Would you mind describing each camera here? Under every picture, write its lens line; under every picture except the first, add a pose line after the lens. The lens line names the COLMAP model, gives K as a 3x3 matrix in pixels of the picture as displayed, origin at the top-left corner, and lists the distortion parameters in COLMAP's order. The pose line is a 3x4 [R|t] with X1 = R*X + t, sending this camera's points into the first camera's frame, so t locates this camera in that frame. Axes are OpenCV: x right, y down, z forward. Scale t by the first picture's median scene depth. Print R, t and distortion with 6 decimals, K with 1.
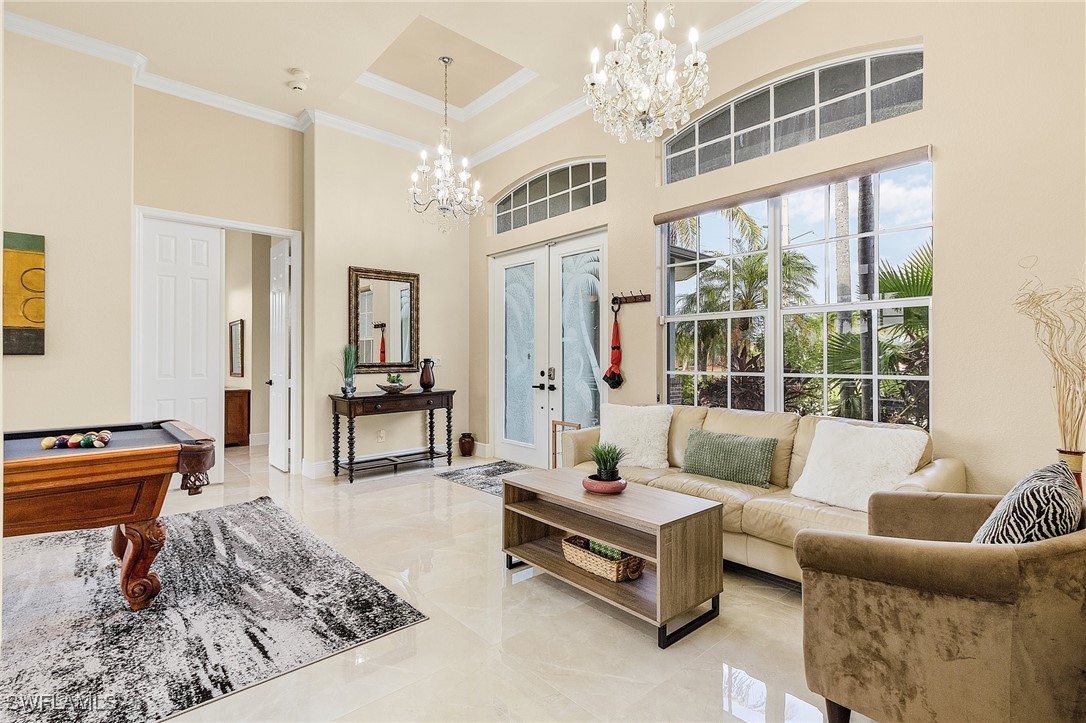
lens RADIAL K [[509.6, 0, 541.9], [0, 509.6, 352.8], [0, 0, 1]] dist [-0.001433, -0.000077]
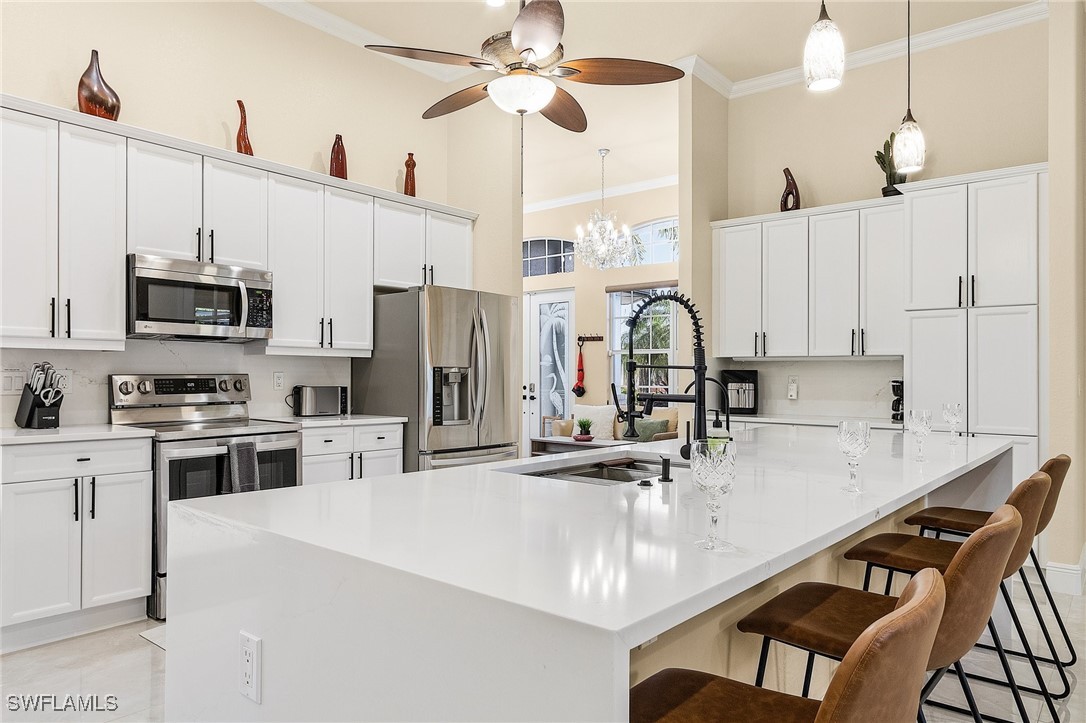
lens RADIAL K [[714.6, 0, 543.0], [0, 714.6, 361.5], [0, 0, 1]] dist [0.000268, -0.000006]
pose [[0.990377, 0.004621, 0.138317, -0.260920], [-0.003871, 0.999976, -0.005686, -0.022776], [-0.138340, 0.005096, 0.990372, -1.097252]]
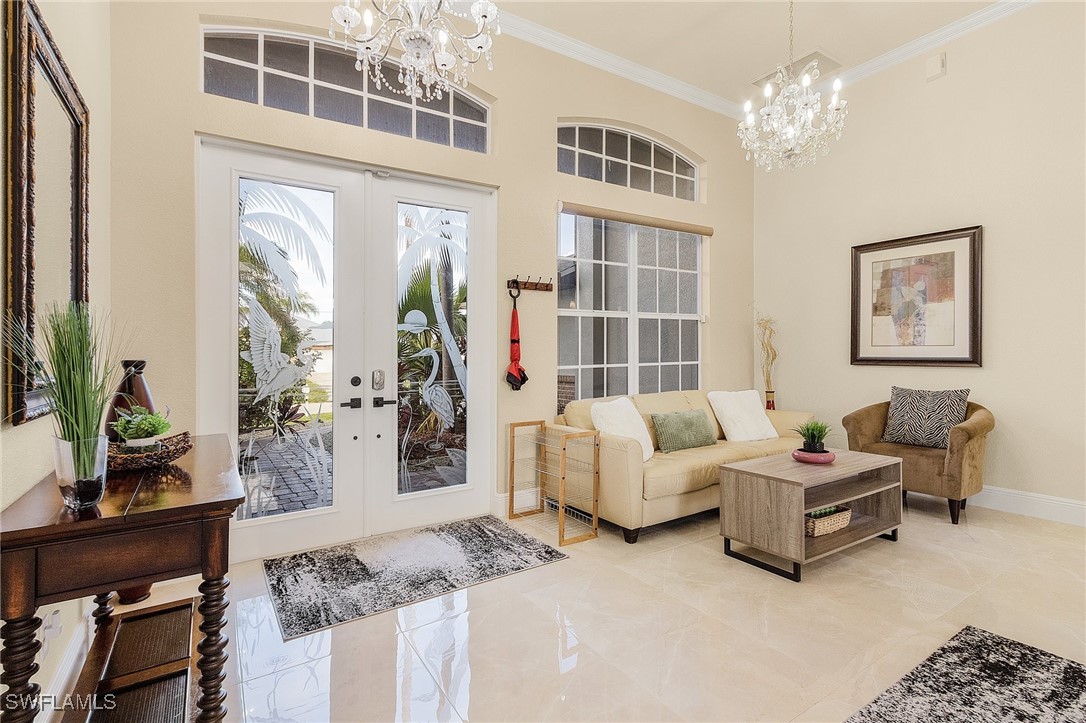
lens RADIAL K [[504.8, 0, 540.3], [0, 504.8, 336.7], [0, 0, 1]] dist [-0.000031, 0.016258]
pose [[0.153715, -0.000525, 0.988115, -0.671090], [-0.010575, 0.999942, 0.002176, -0.018899], [-0.988059, -0.010784, 0.153701, 0.836841]]
